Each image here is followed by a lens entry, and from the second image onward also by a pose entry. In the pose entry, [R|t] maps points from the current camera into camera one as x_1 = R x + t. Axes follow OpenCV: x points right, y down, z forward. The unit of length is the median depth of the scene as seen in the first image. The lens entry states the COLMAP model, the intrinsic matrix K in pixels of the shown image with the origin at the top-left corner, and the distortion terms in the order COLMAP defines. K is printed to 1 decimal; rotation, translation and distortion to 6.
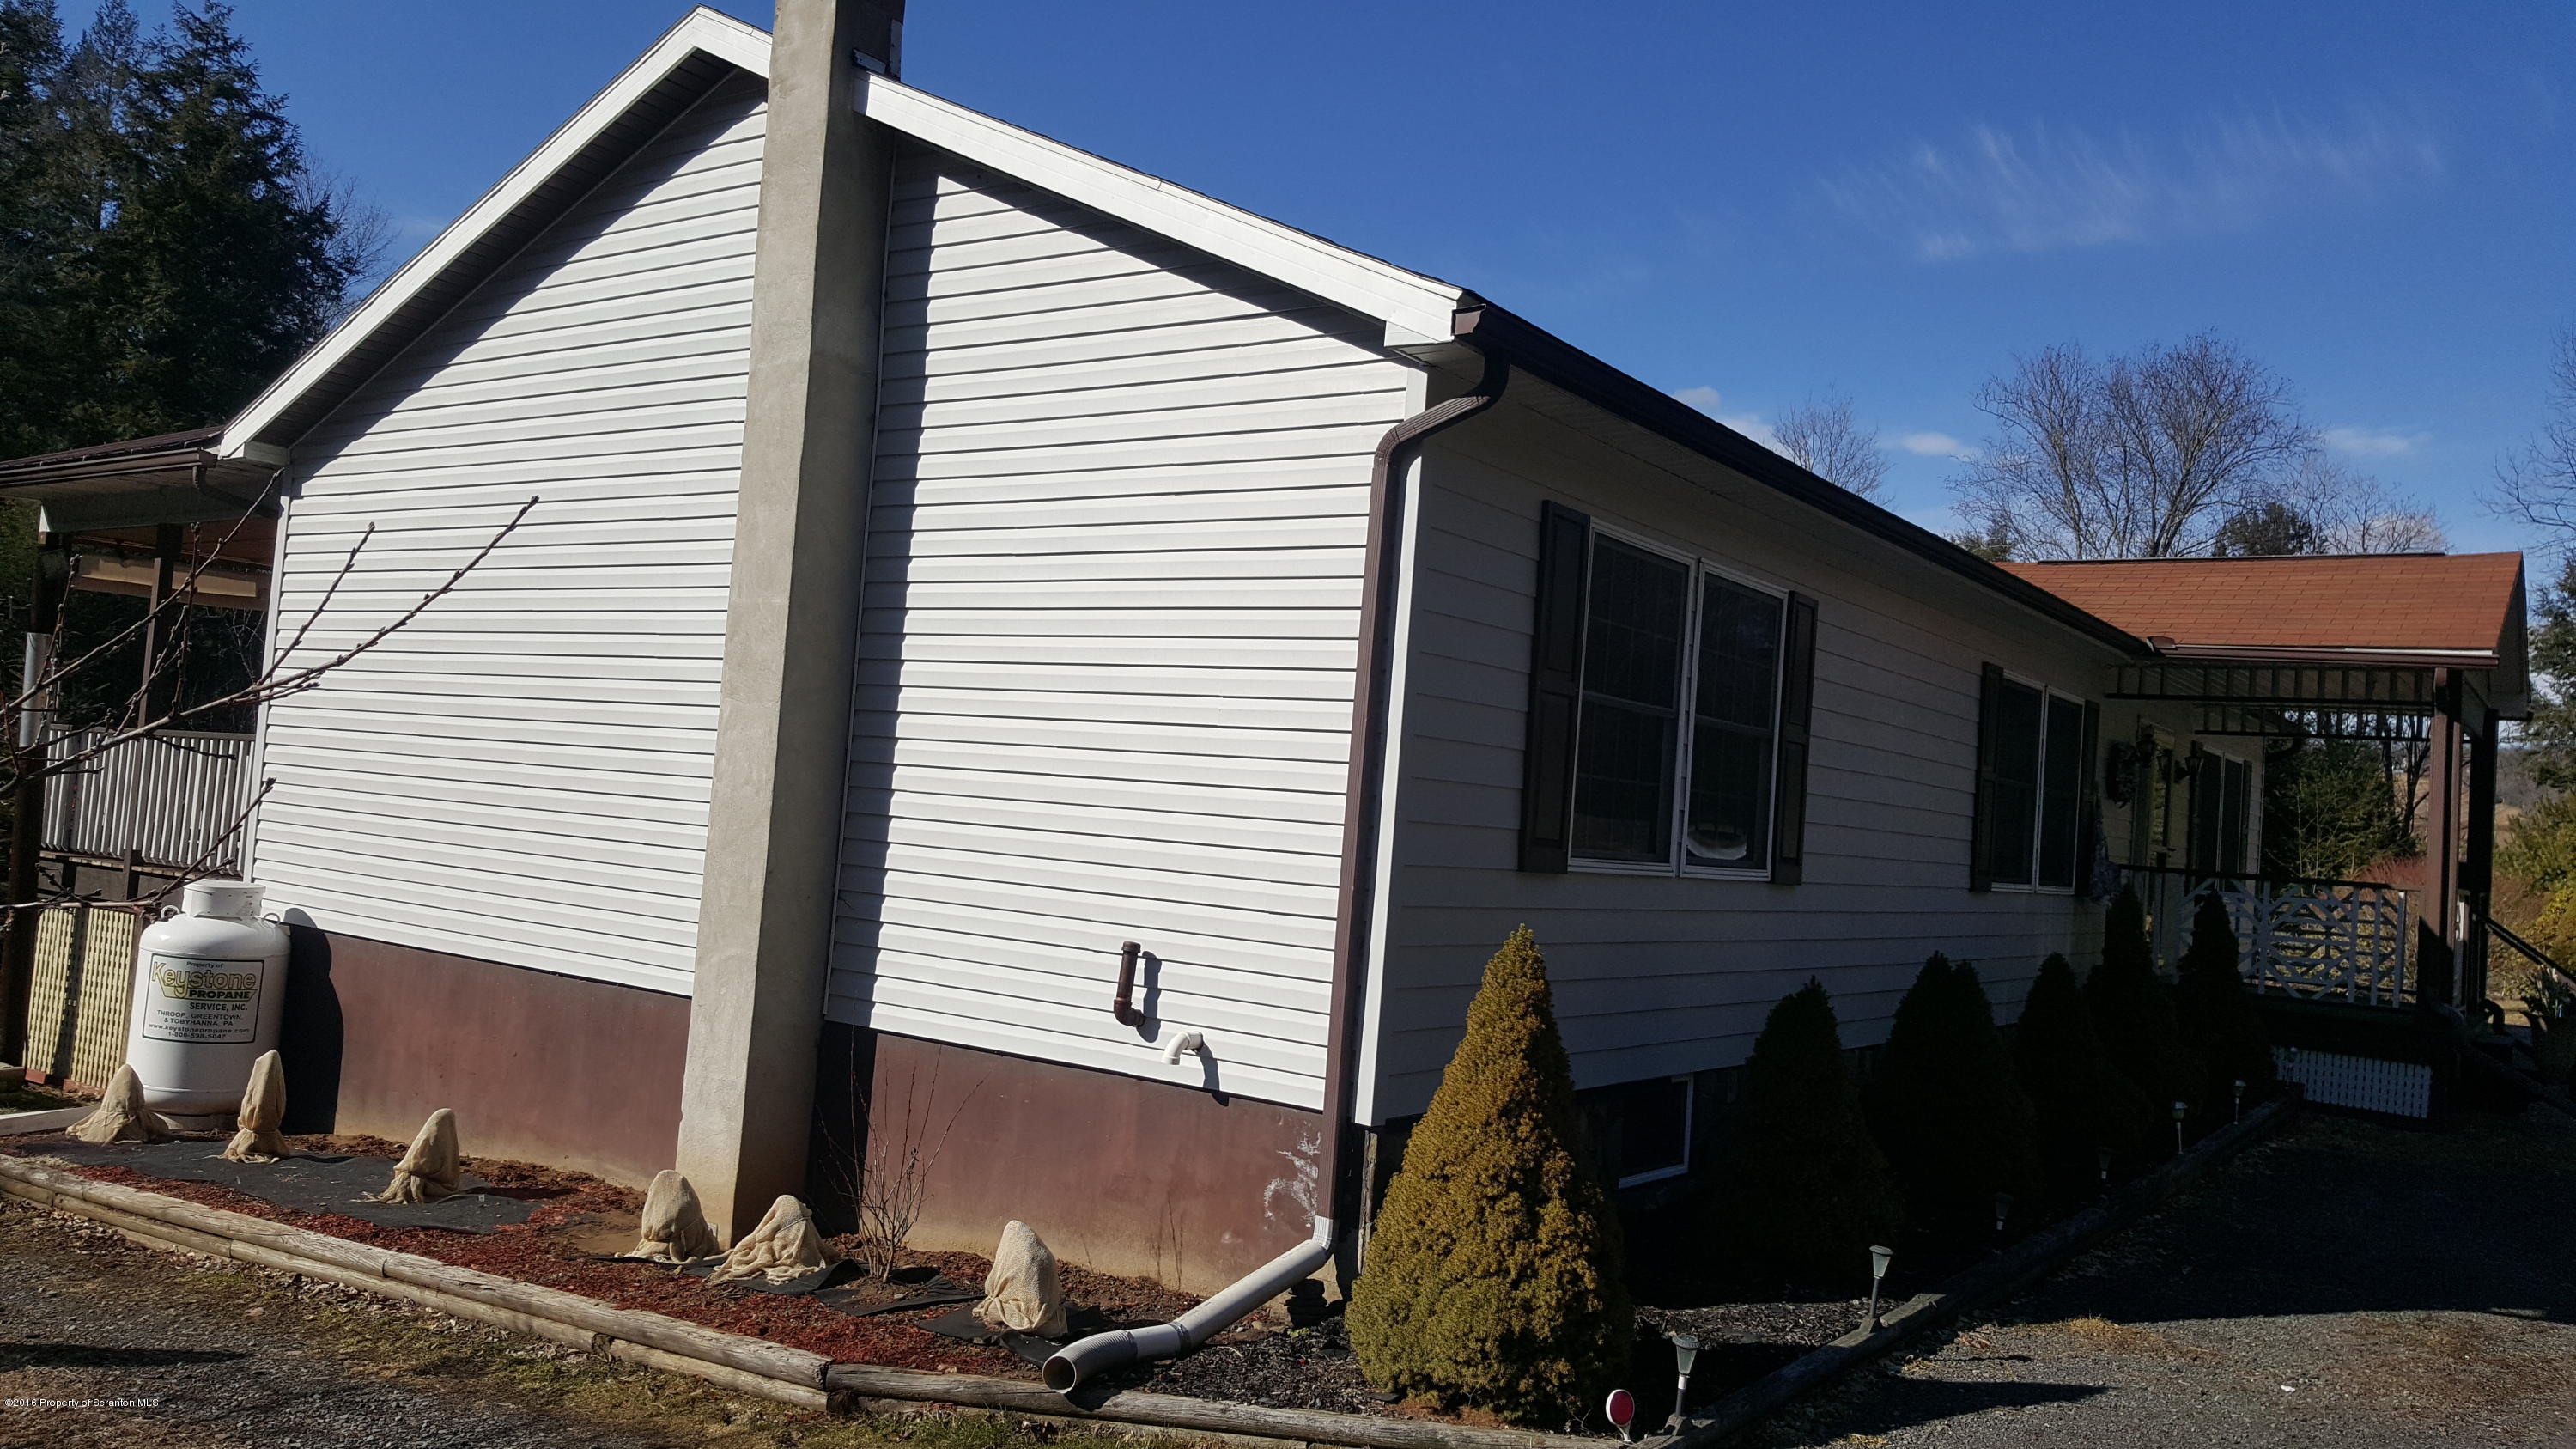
lens RADIAL K [[1898.5, 0, 1282.0], [0, 1898.5, 725.3], [0, 0, 1]] dist [-0.000112, -0.006732]
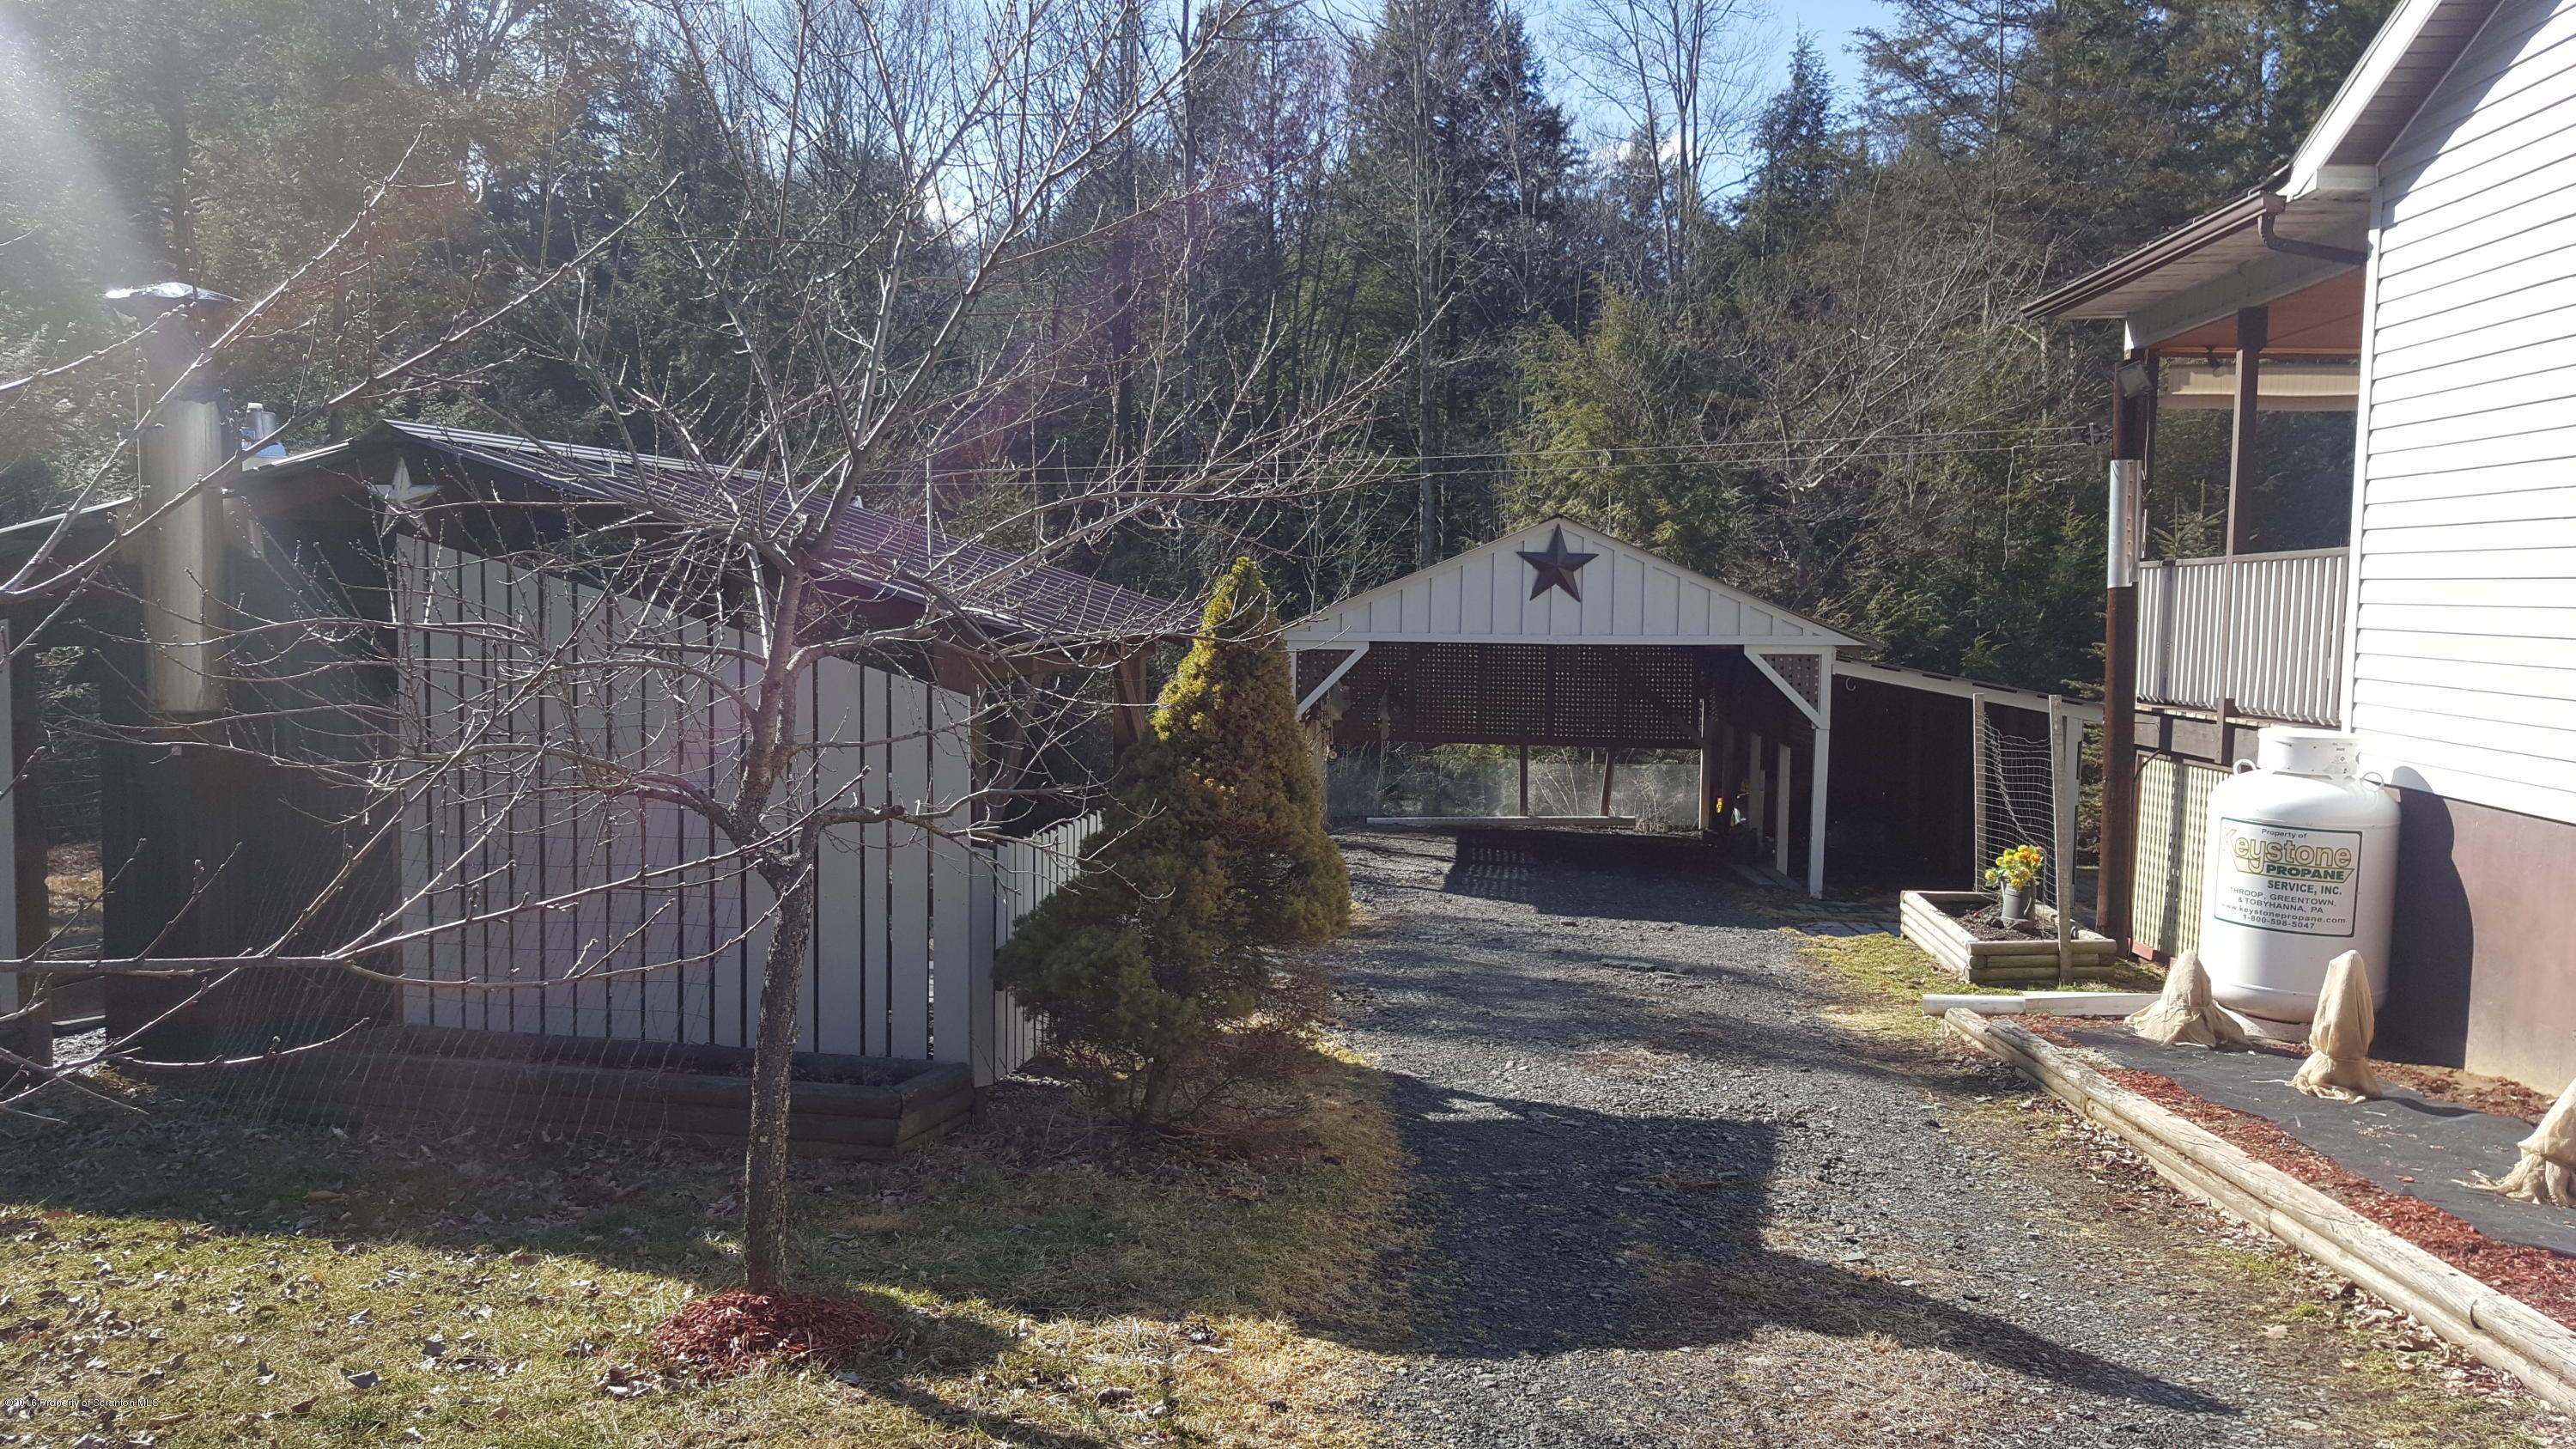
lens RADIAL K [[1898.5, 0, 1282.0], [0, 1898.5, 725.3], [0, 0, 1]] dist [-0.000112, -0.006732]
pose [[0.487436, -0.004144, -0.873149, -0.085248], [0.057673, 0.997958, 0.027460, 0.037287], [0.871252, -0.063742, 0.486679, 0.268245]]
